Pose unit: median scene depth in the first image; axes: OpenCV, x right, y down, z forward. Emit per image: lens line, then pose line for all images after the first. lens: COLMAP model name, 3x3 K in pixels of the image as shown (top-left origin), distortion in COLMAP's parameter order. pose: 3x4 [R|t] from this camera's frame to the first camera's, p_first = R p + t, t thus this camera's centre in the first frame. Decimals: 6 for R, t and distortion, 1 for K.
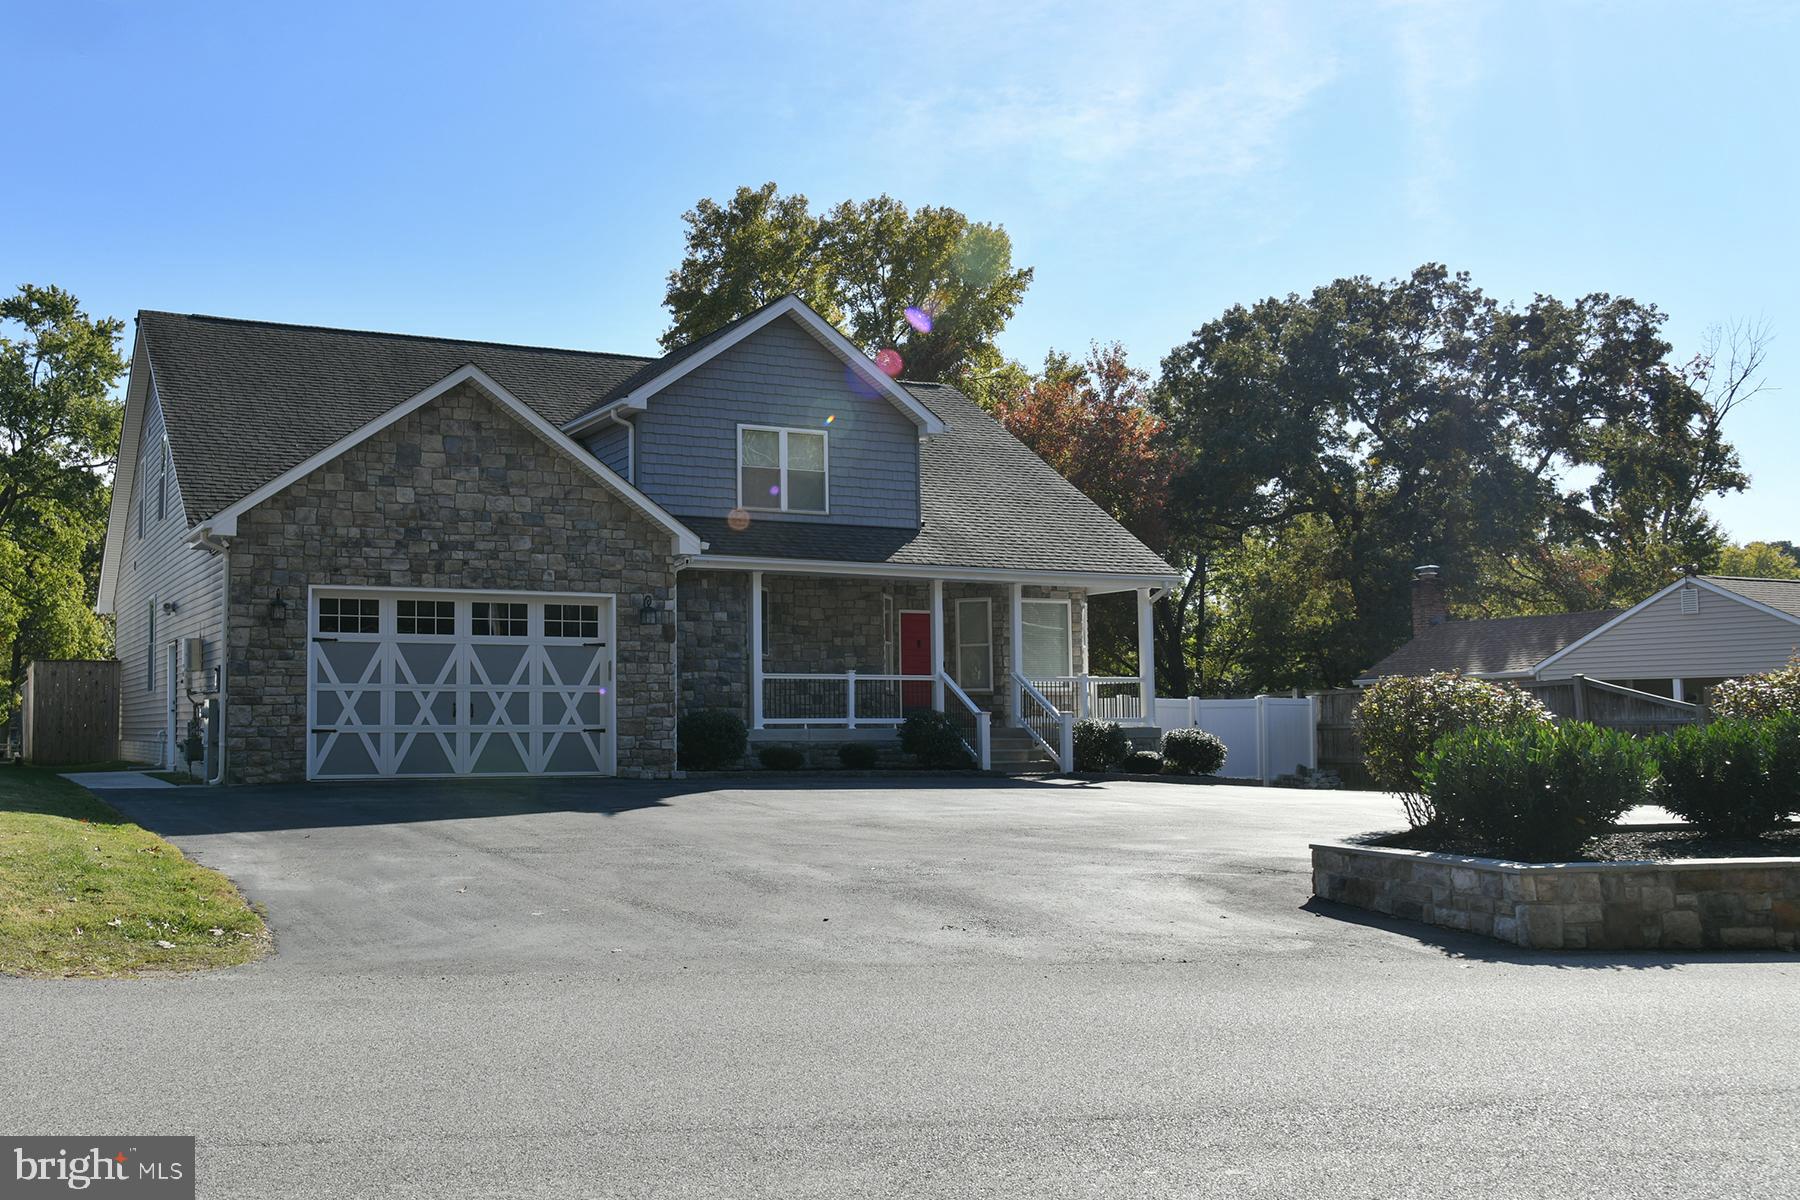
lens RADIAL K [[1654.8, 0, 701.7], [0, 1654.8, 636.1], [0, 0, 1]] dist [-0.048213, 0.093407]
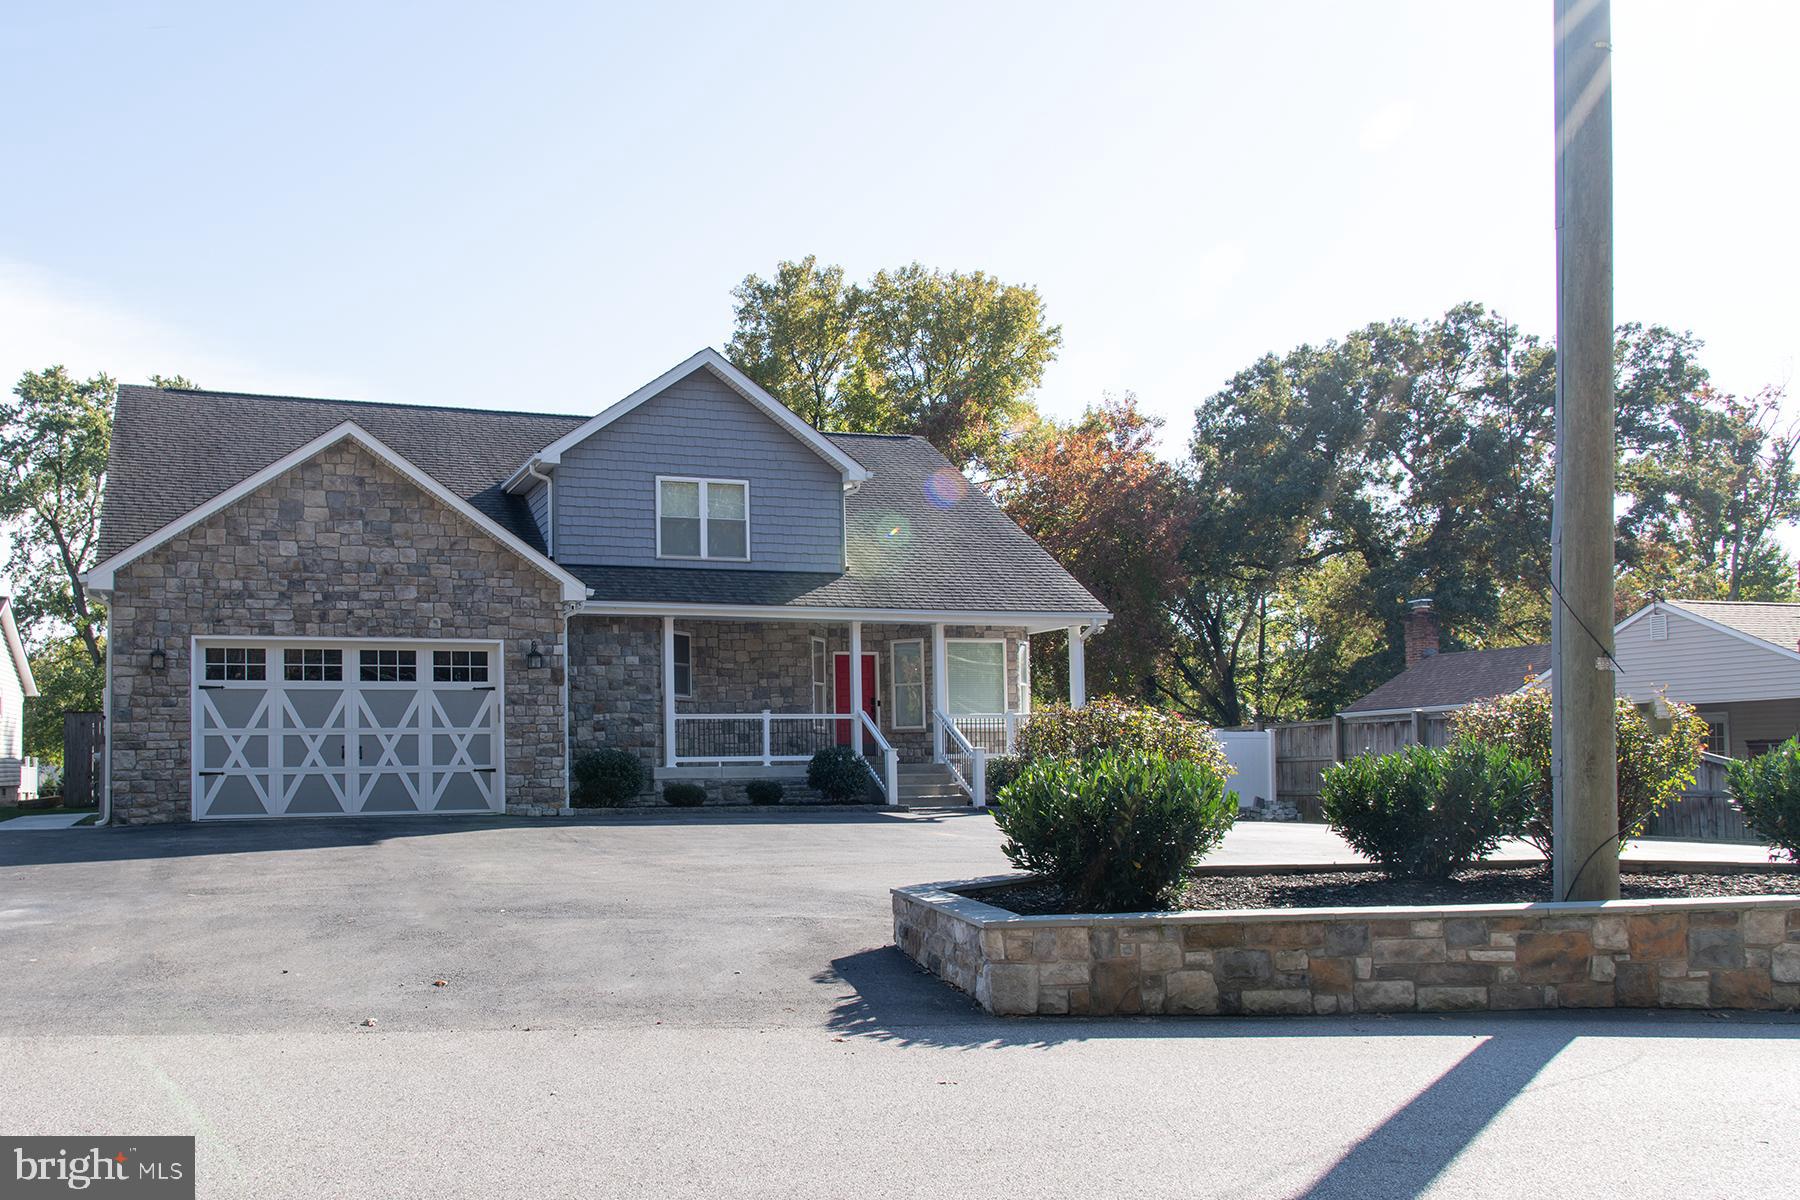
lens RADIAL K [[1472.4, 0, 713.3], [0, 1472.4, 722.5], [0, 0, 1]] dist [0.038035, -0.007717]
pose [[0.994941, -0.012550, -0.099673, 0.155026], [0.015096, 0.999578, 0.024832, 0.005106], [0.099319, -0.026211, 0.994710, 0.076223]]
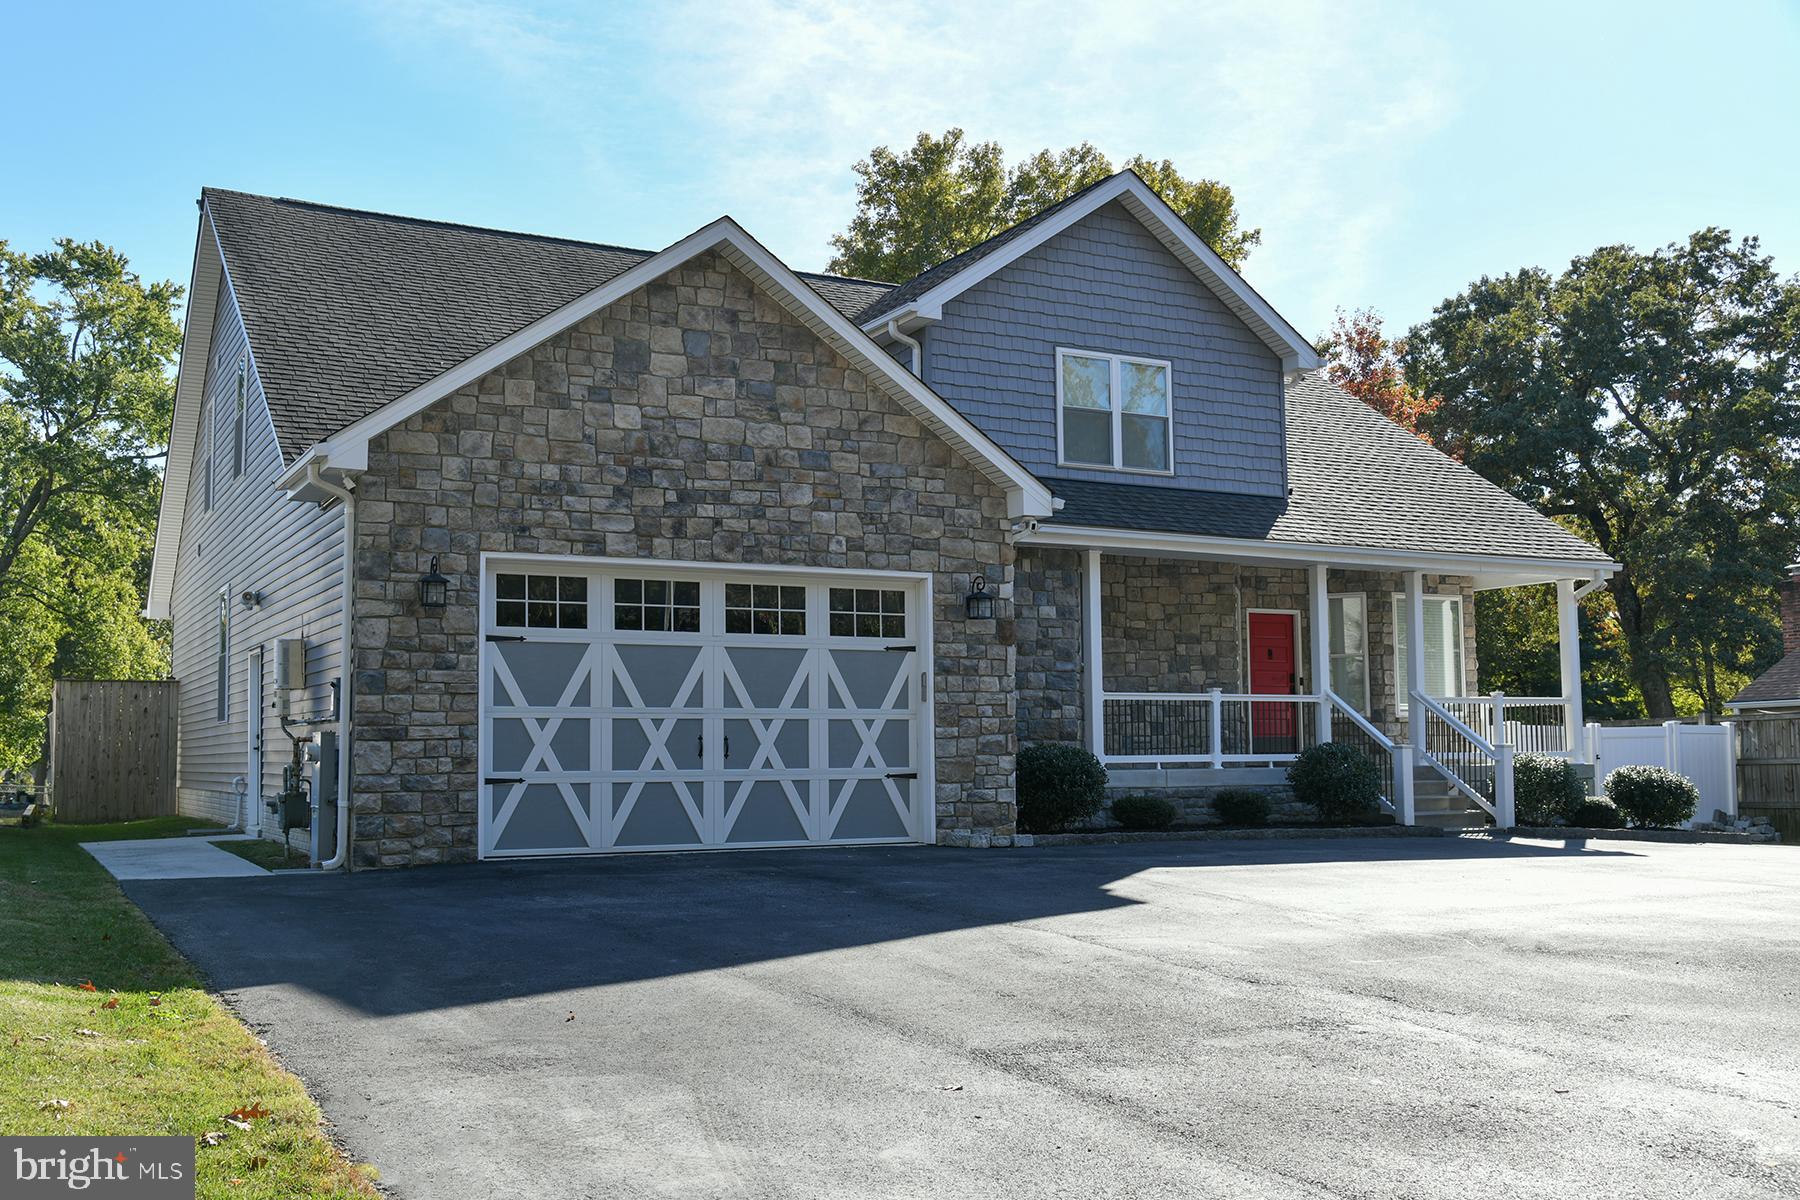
lens RADIAL K [[1684.8, 0, 893.5], [0, 1684.8, 653.5], [0, 0, 1]] dist [-0.011036, 0.090516]
pose [[0.998219, -0.001288, 0.059648, -0.097674], [0.001697, 0.999975, -0.006812, 0.010726], [-0.059638, 0.006901, 0.998196, 0.282977]]
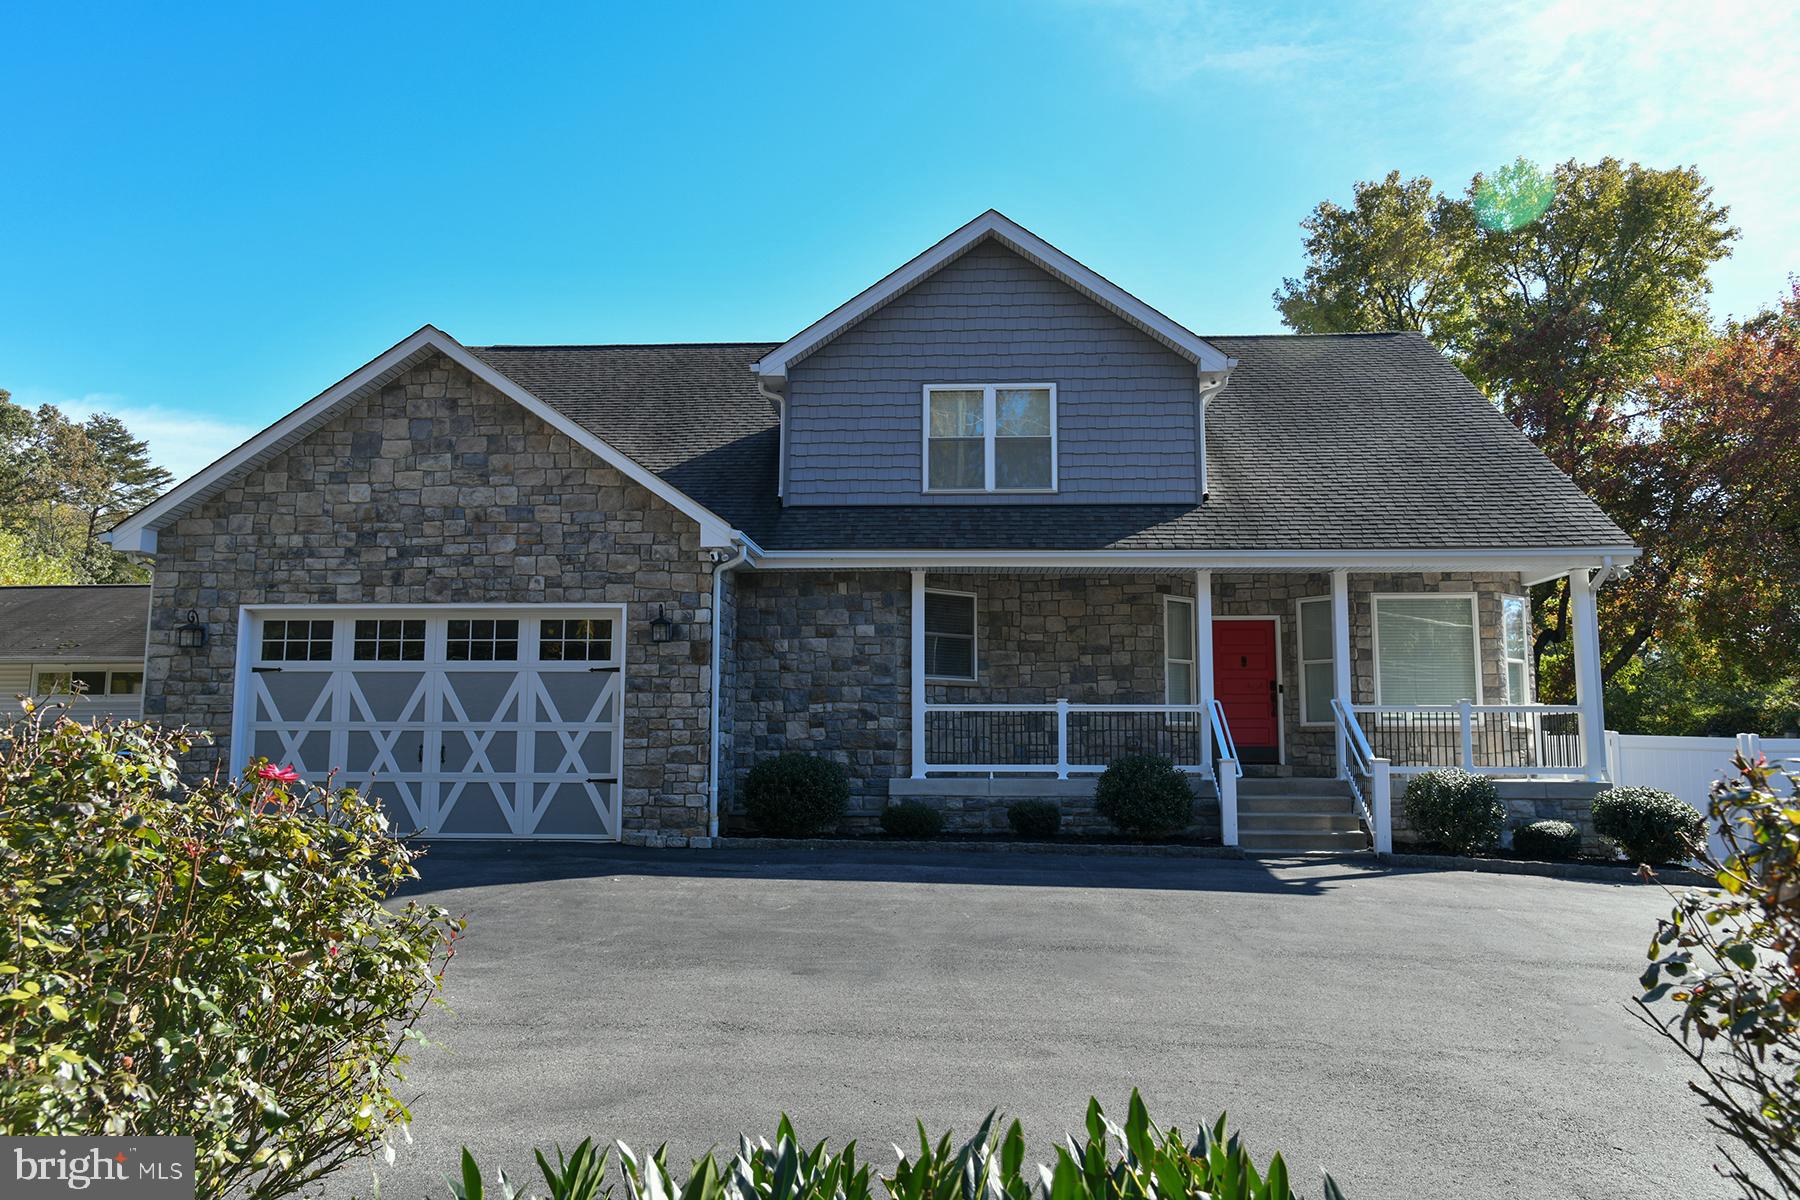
lens RADIAL K [[1372.5, 0, 900.0], [0, 1372.5, 600.0], [0, 0, 1]] dist [-0.005840, 0.057356]
pose [[0.884901, -0.043158, -0.463775, 0.322117], [0.018708, 0.998188, -0.057194, 0.010795], [0.465403, 0.041935, 0.884105, 0.443135]]
